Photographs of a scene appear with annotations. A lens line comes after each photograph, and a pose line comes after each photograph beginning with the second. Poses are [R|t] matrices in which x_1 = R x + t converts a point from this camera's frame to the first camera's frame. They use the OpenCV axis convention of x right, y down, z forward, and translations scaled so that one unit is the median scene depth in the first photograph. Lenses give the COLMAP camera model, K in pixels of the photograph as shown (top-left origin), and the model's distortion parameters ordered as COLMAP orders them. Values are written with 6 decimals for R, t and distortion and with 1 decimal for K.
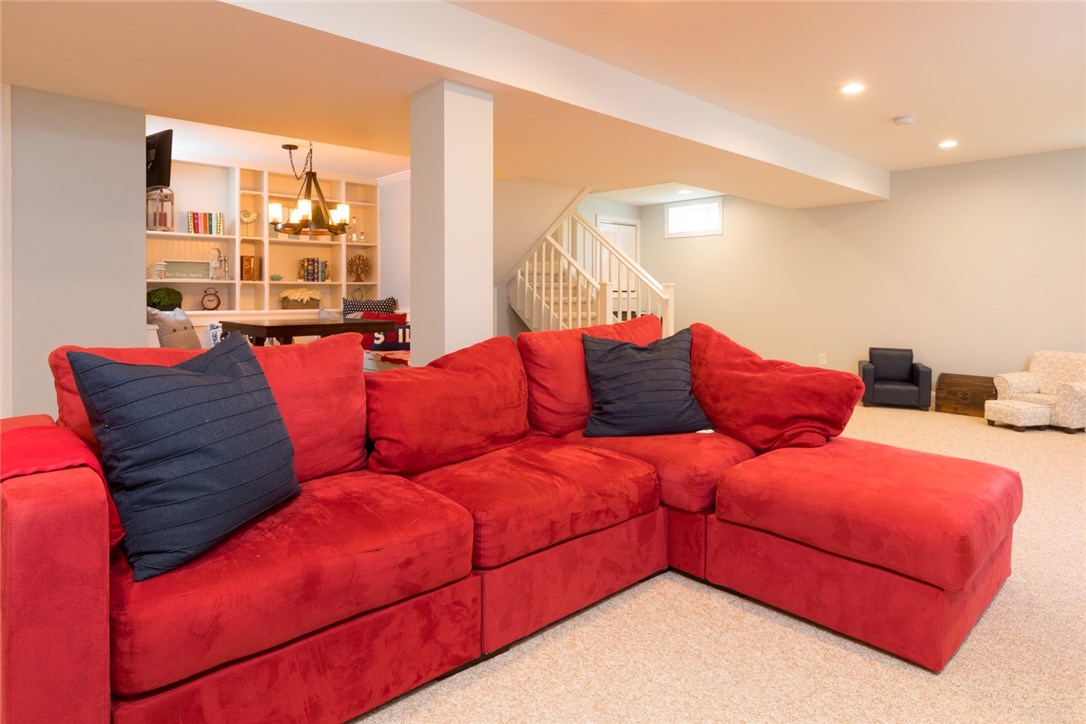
lens RADIAL K [[629.3, 0, 538.8], [0, 629.3, 357.8], [0, 0, 1]] dist [-0.006653, -0.001130]
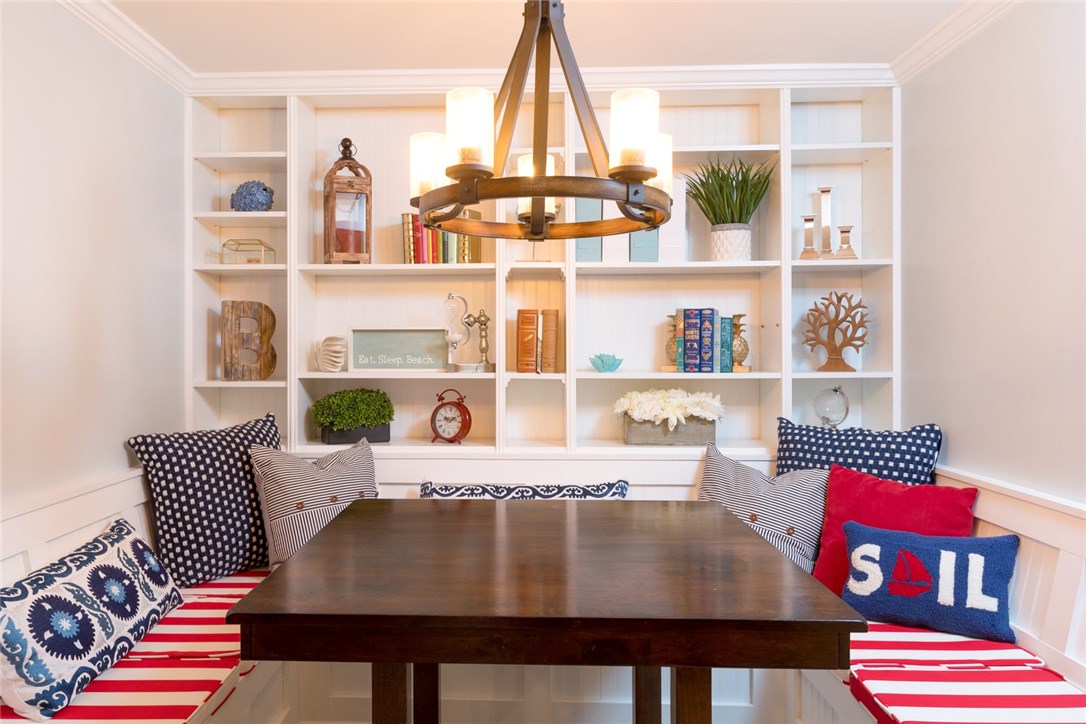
lens RADIAL K [[763.9, 0, 538.8], [0, 763.9, 351.8], [0, 0, 1]] dist [0.000790, -0.000475]
pose [[0.713517, 0.005995, -0.700612, -0.118077], [-0.067315, 0.995924, -0.060033, -0.106792], [0.697397, 0.089996, 0.711012, 0.655550]]
